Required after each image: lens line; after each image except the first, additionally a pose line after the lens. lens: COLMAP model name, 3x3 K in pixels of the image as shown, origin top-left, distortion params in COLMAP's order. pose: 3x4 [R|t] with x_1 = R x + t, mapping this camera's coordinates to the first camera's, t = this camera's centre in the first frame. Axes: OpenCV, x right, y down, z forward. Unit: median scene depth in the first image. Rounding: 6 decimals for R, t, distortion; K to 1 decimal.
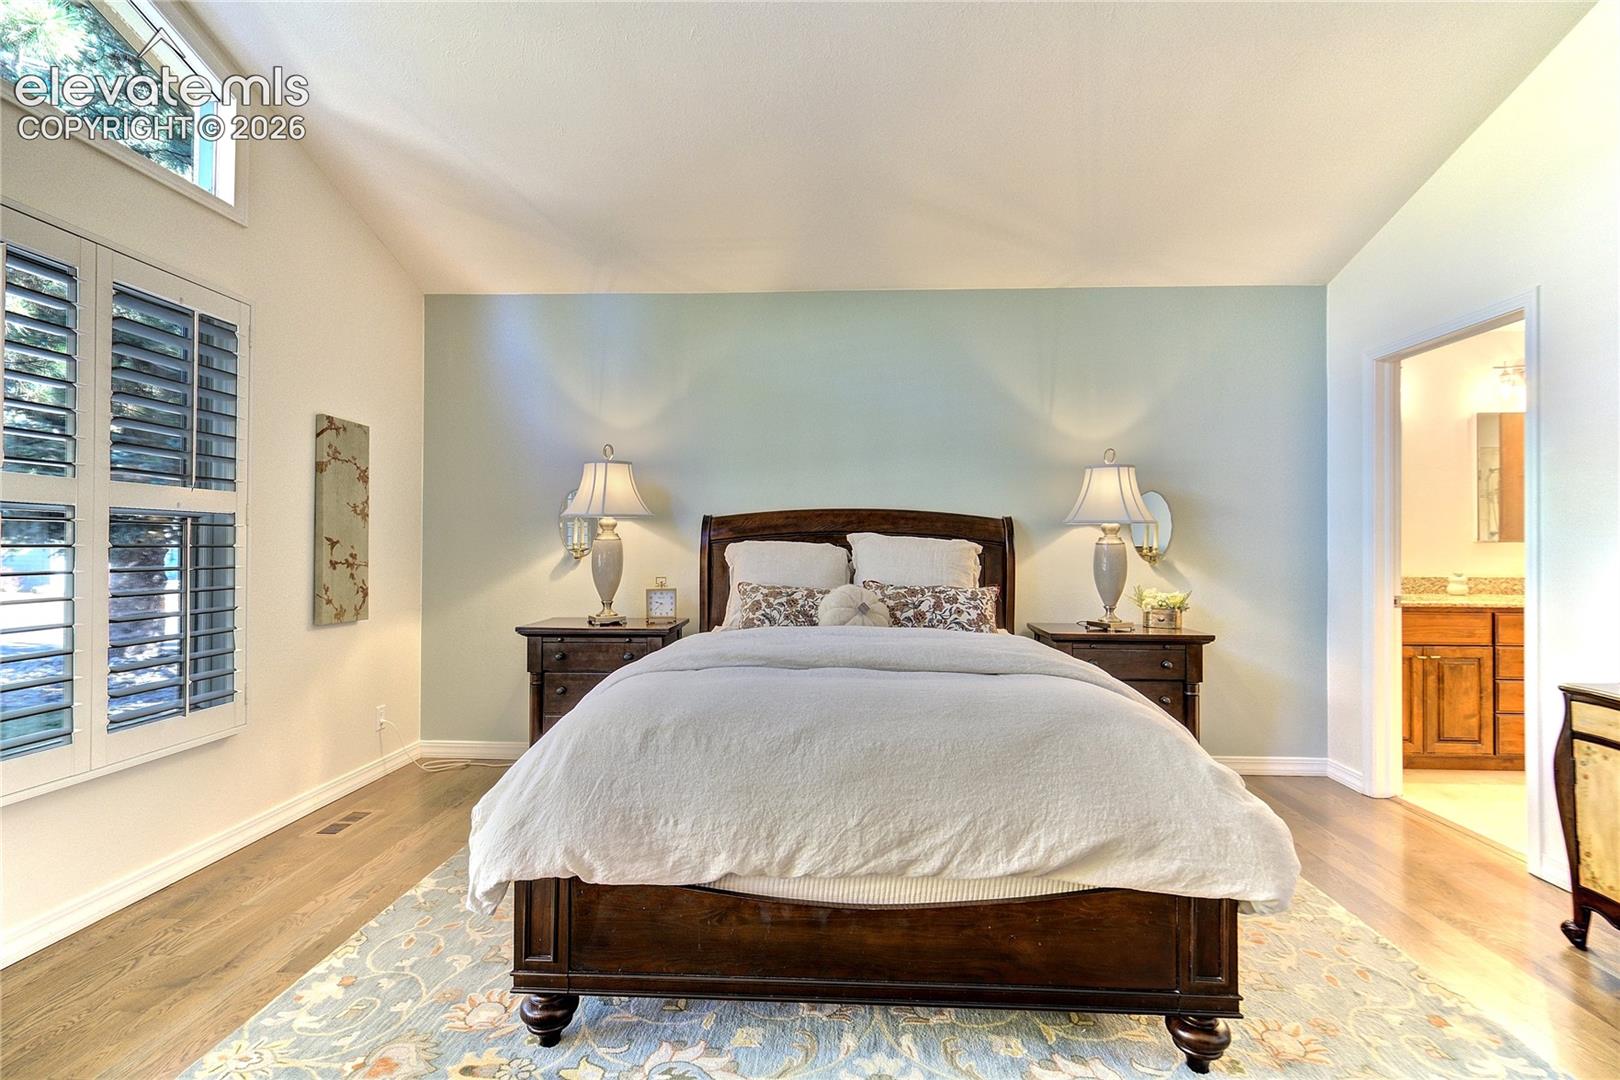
lens RADIAL K [[745.9, 0, 798.4], [0, 745.9, 527.7], [0, 0, 1]] dist [-0.038332, 0.012108]
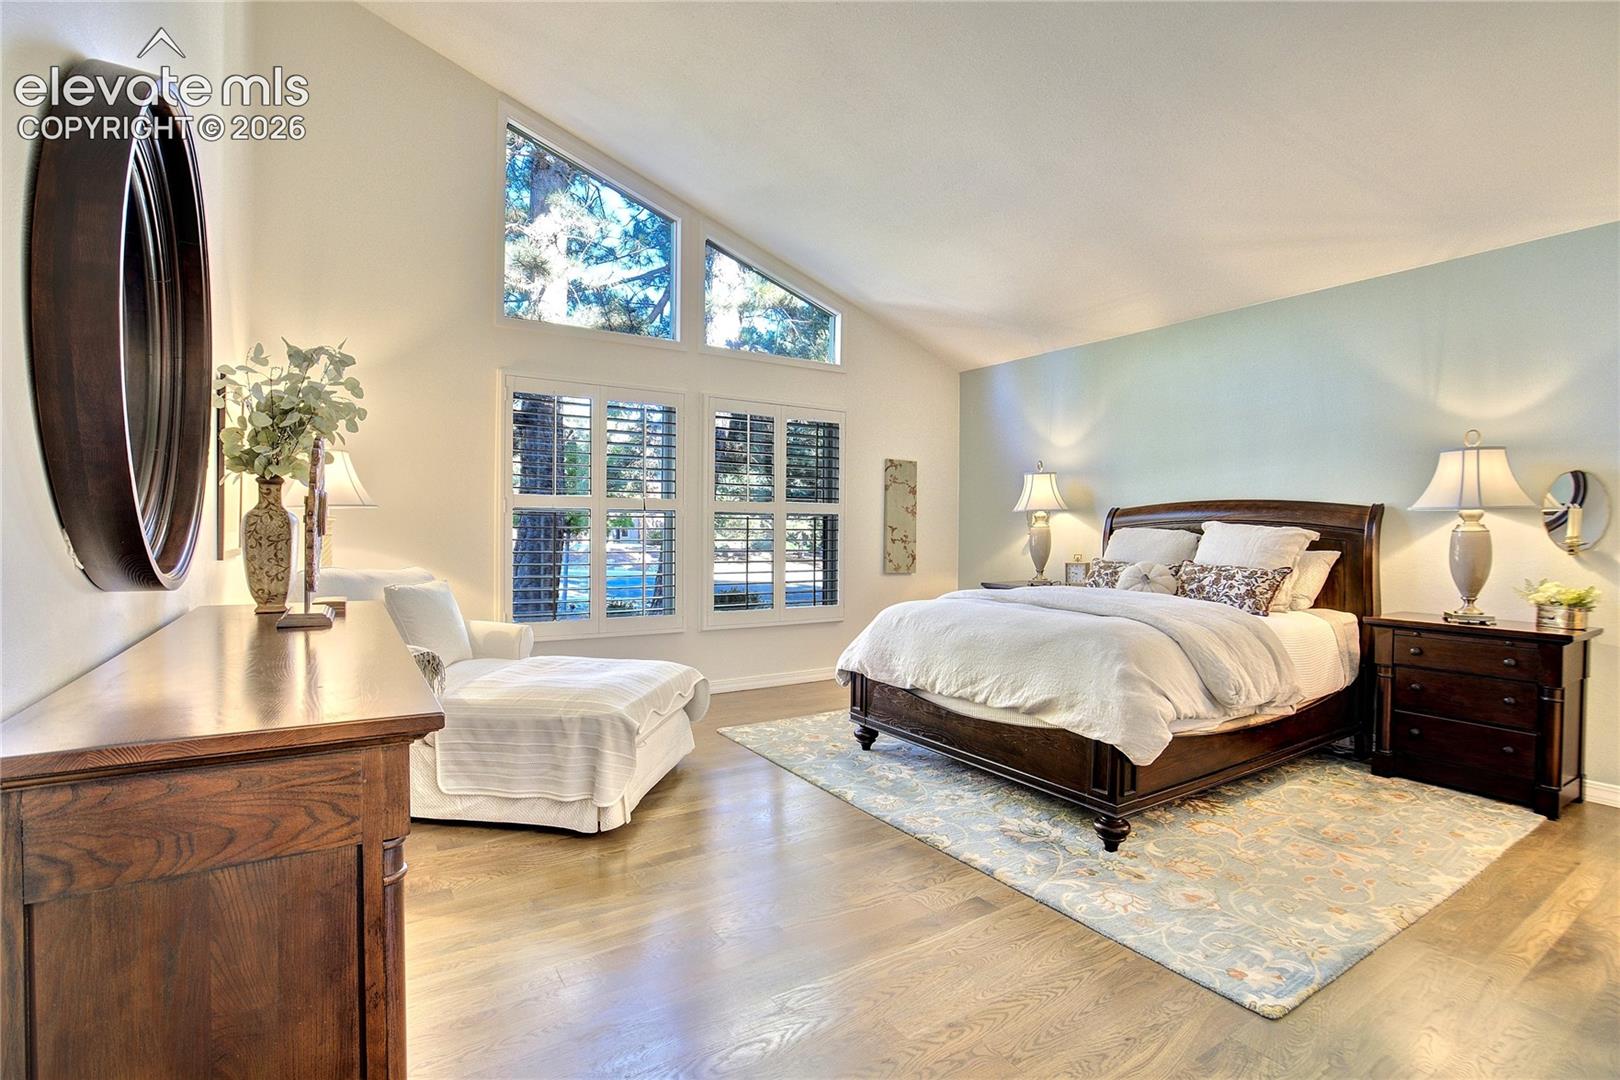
lens RADIAL K [[745.9, 0, 820.3], [0, 745.9, 537.3], [0, 0, 1]] dist [-0.038332, 0.012108]
pose [[0.601096, 0.011329, -0.799097, 0.769088], [0.015276, 0.999554, 0.025662, -0.009729], [0.799031, -0.027632, 0.600655, -0.260512]]
